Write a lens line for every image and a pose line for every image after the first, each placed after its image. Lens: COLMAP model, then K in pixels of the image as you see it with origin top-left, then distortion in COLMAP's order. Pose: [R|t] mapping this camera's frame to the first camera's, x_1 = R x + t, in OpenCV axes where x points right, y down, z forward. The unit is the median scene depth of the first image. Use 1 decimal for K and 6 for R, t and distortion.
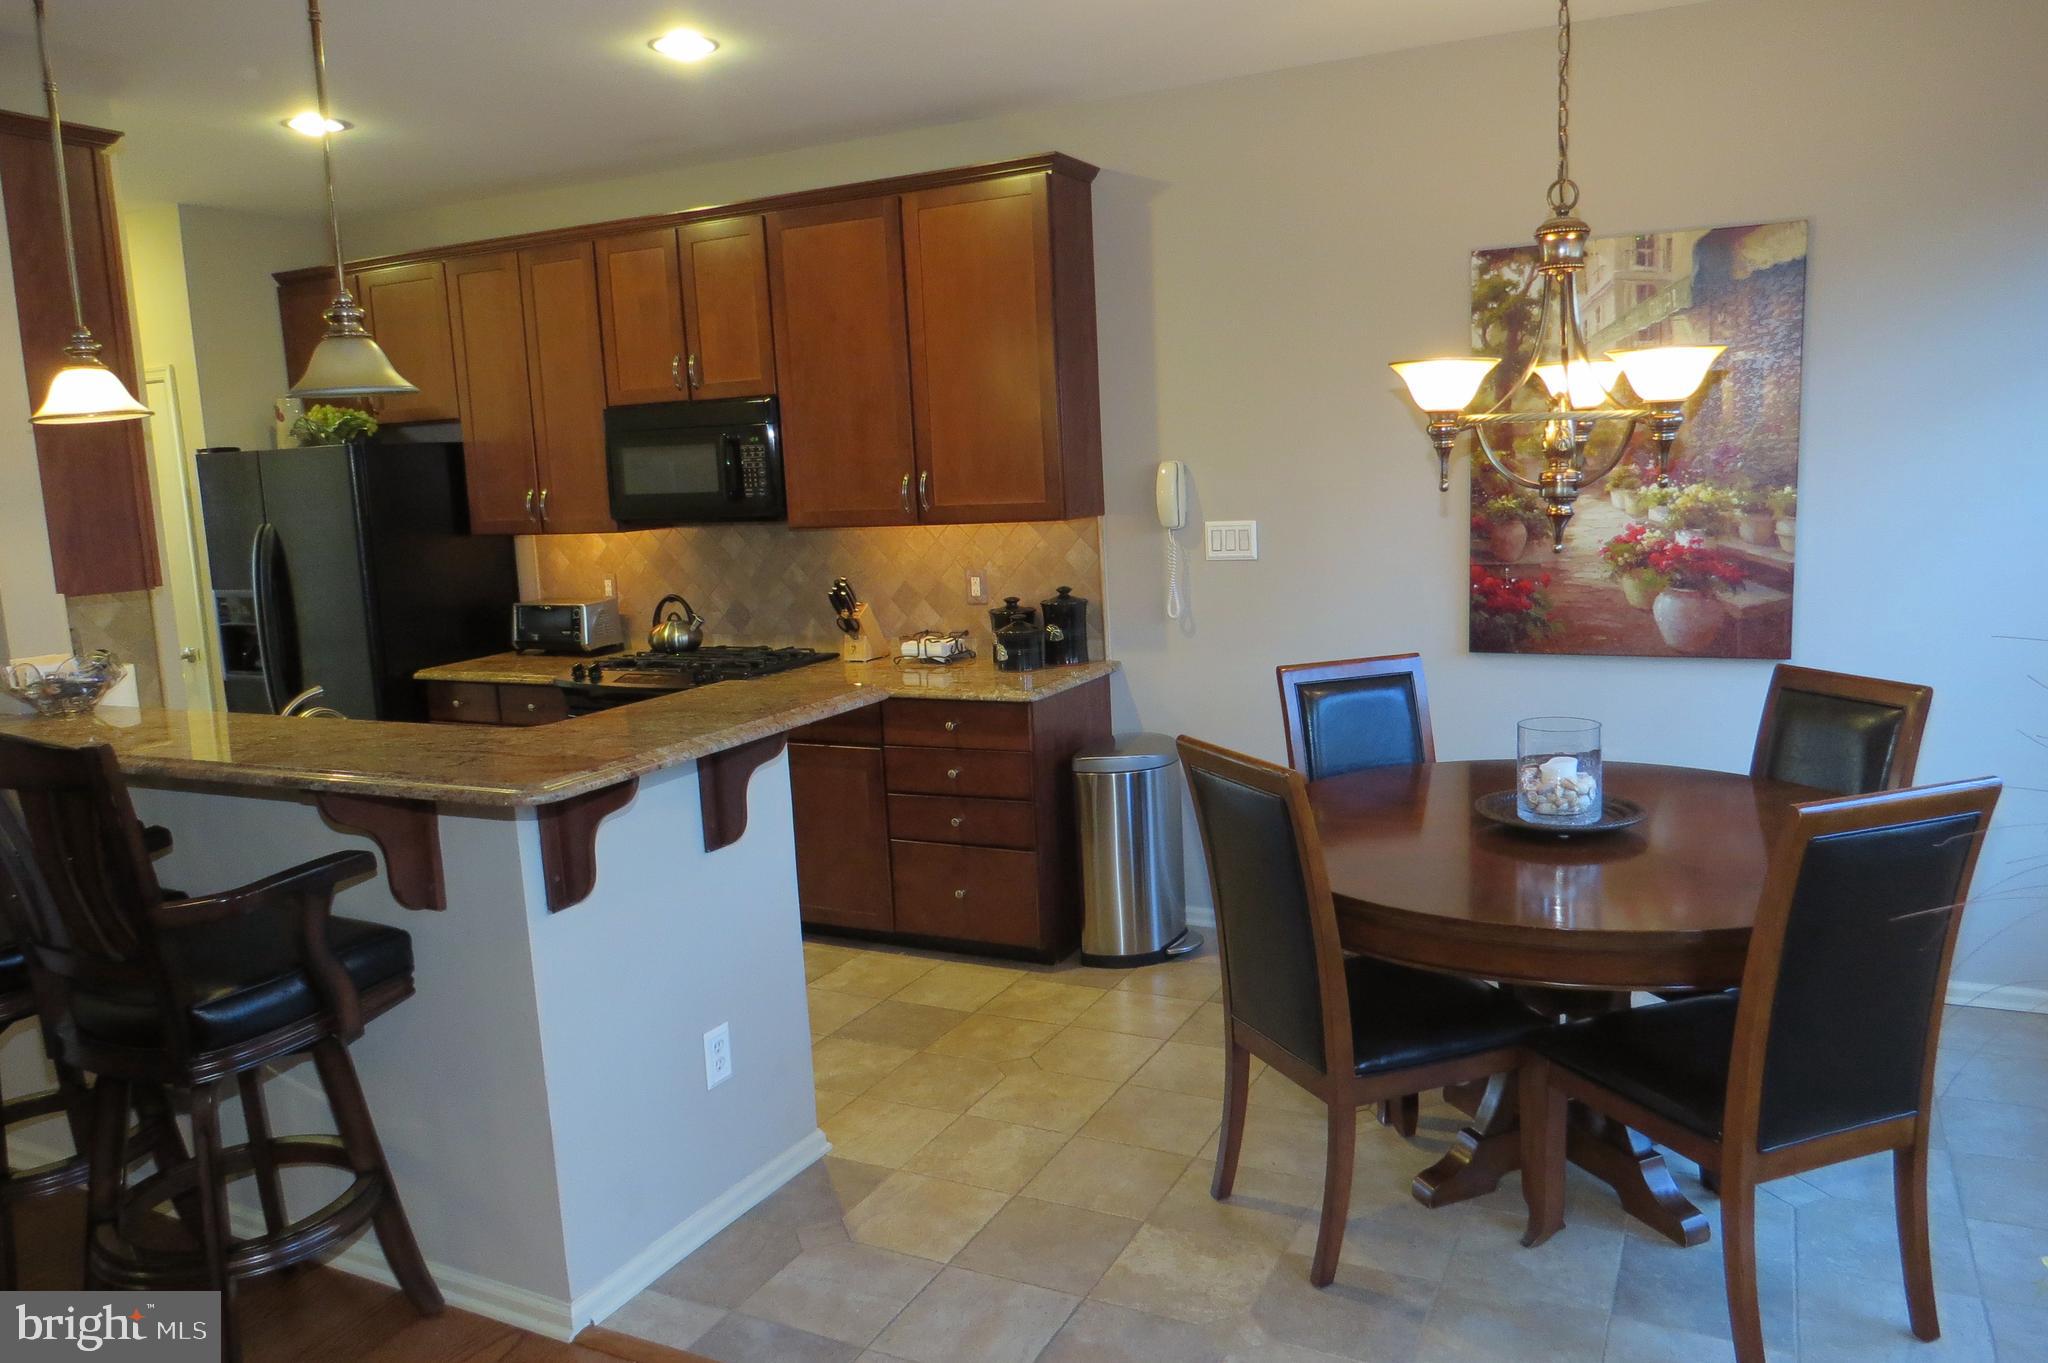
lens RADIAL K [[1453.2, 0, 1009.2], [0, 1453.2, 676.0], [0, 0, 1]] dist [-0.024279, 0.007260]
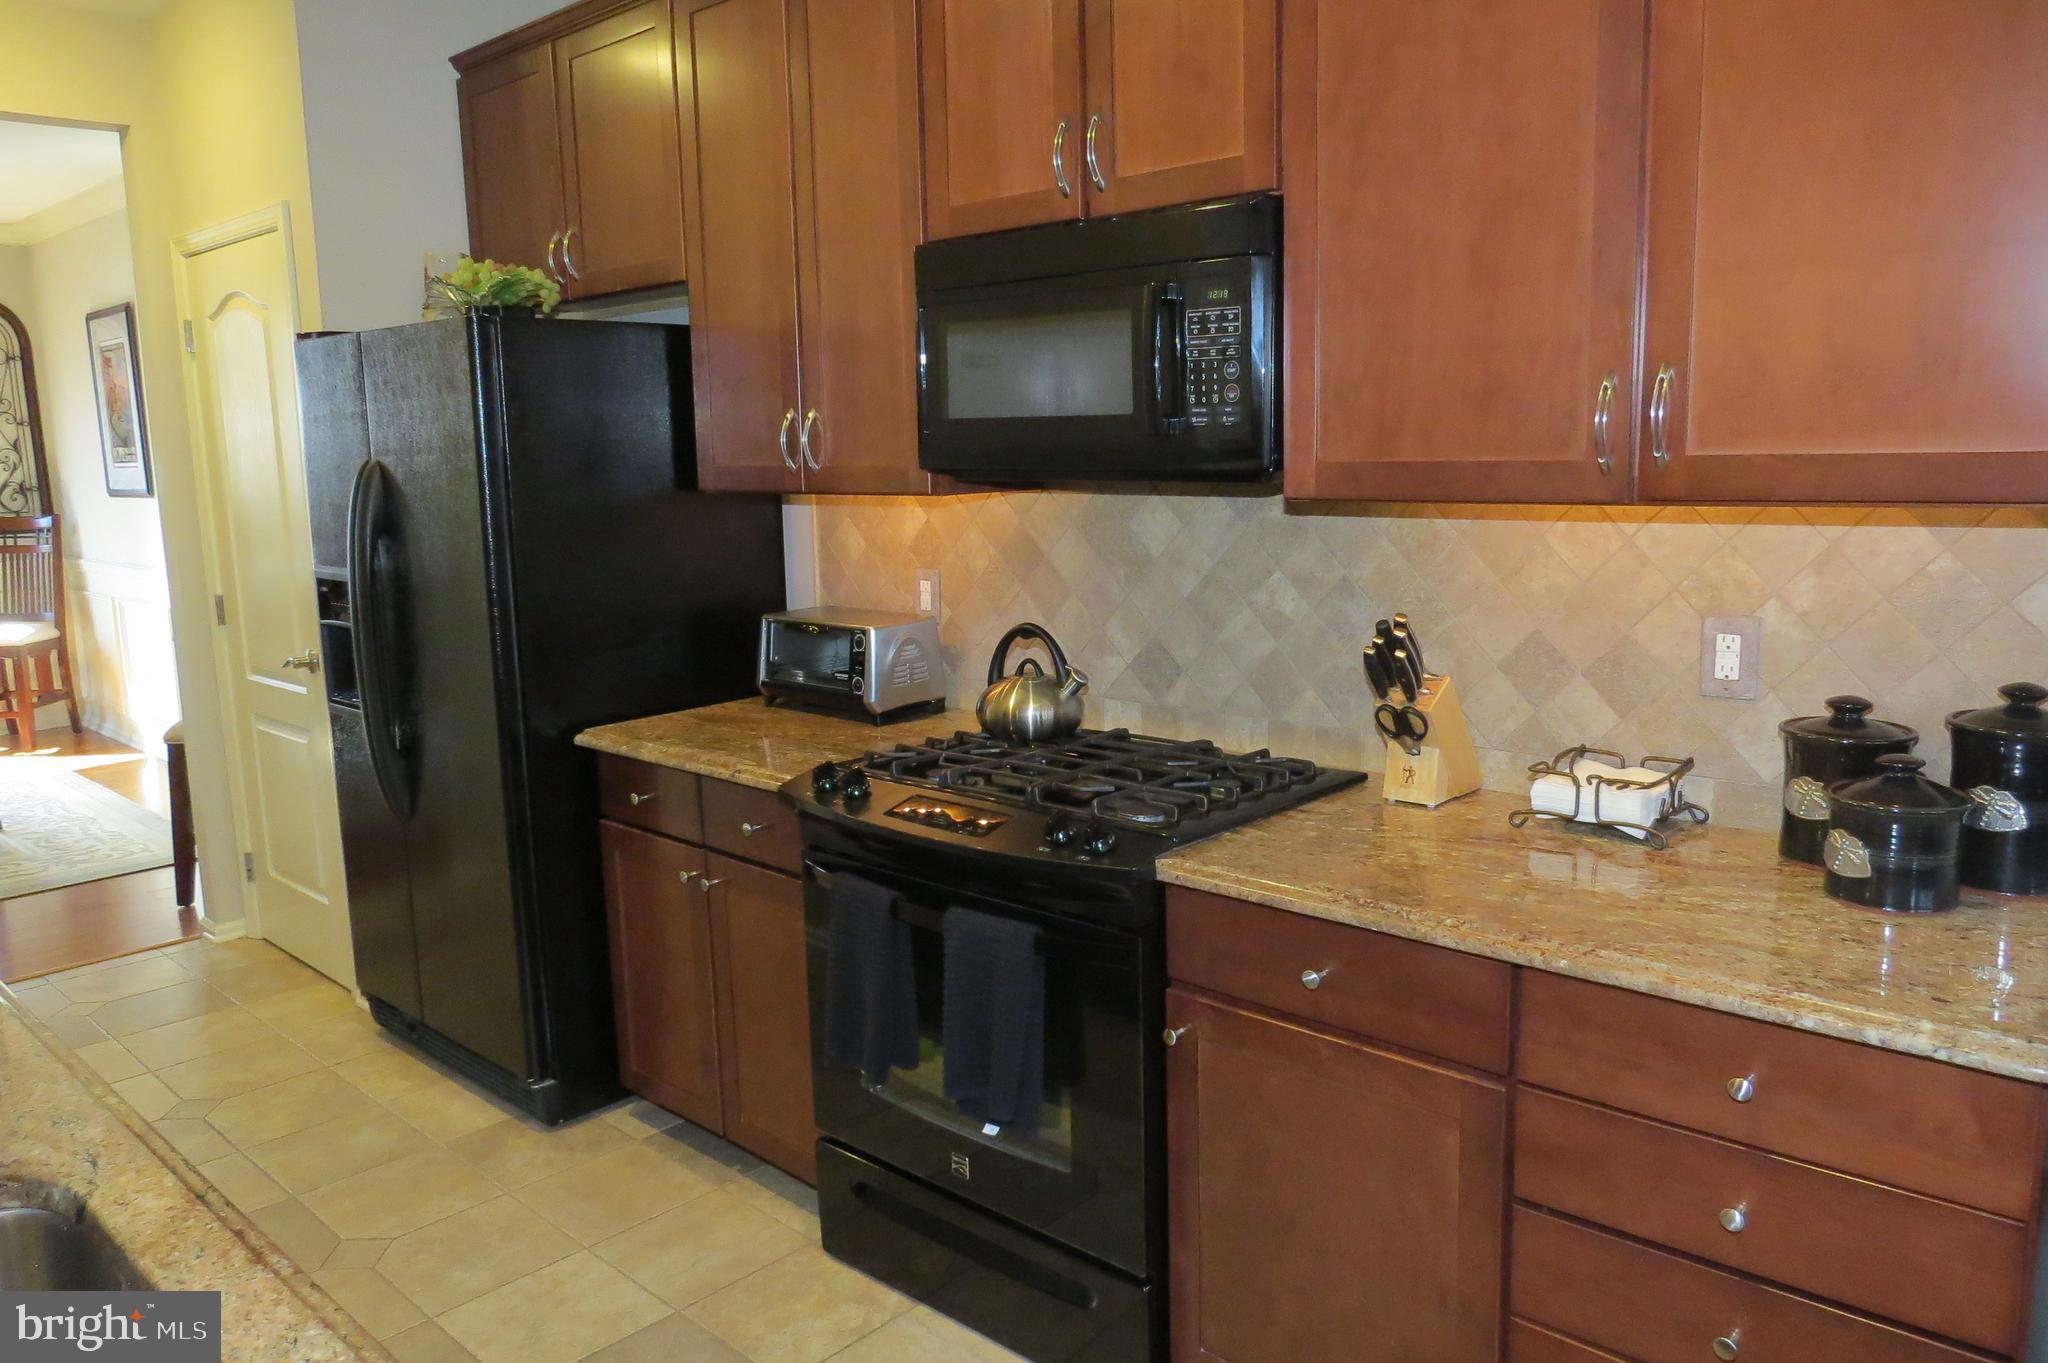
lens RADIAL K [[1453.2, 0, 1016.1], [0, 1453.2, 675.7], [0, 0, 1]] dist [-0.024279, 0.007260]
pose [[0.960349, 0.068118, -0.270350, -0.111632], [-0.062815, 0.997626, 0.028230, -0.058174], [0.271631, -0.010129, 0.962348, 0.577505]]
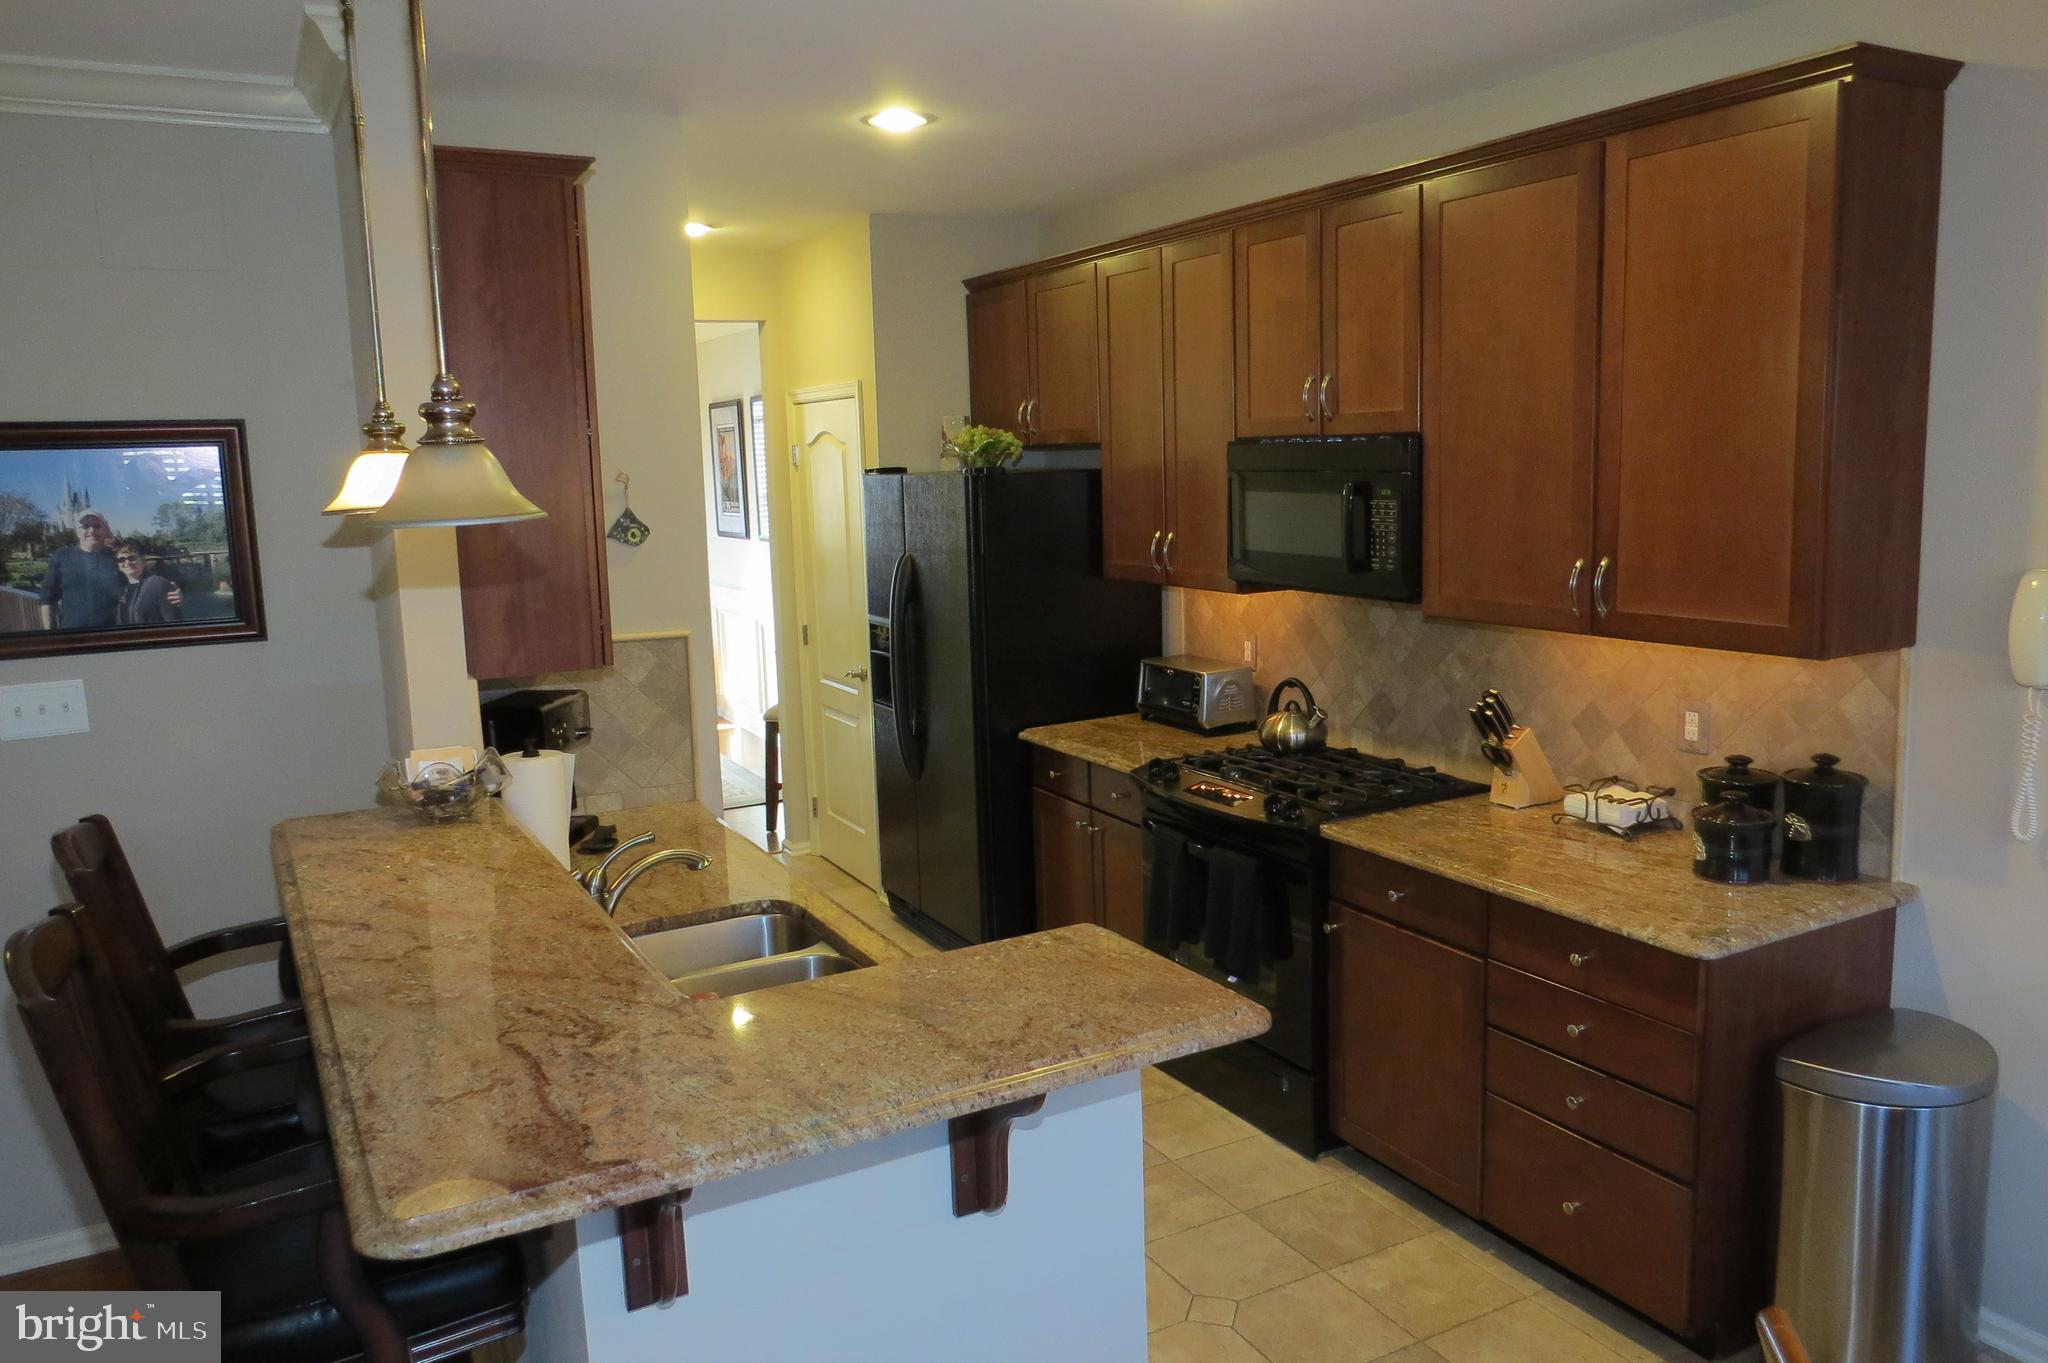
lens RADIAL K [[1453.2, 0, 1031.2], [0, 1453.2, 669.6], [0, 0, 1]] dist [-0.024279, 0.007260]
pose [[0.825976, 0.104598, -0.553916, 0.095458], [-0.092107, 0.994471, 0.050443, -0.097567], [0.556130, 0.009355, 0.831043, 0.299551]]
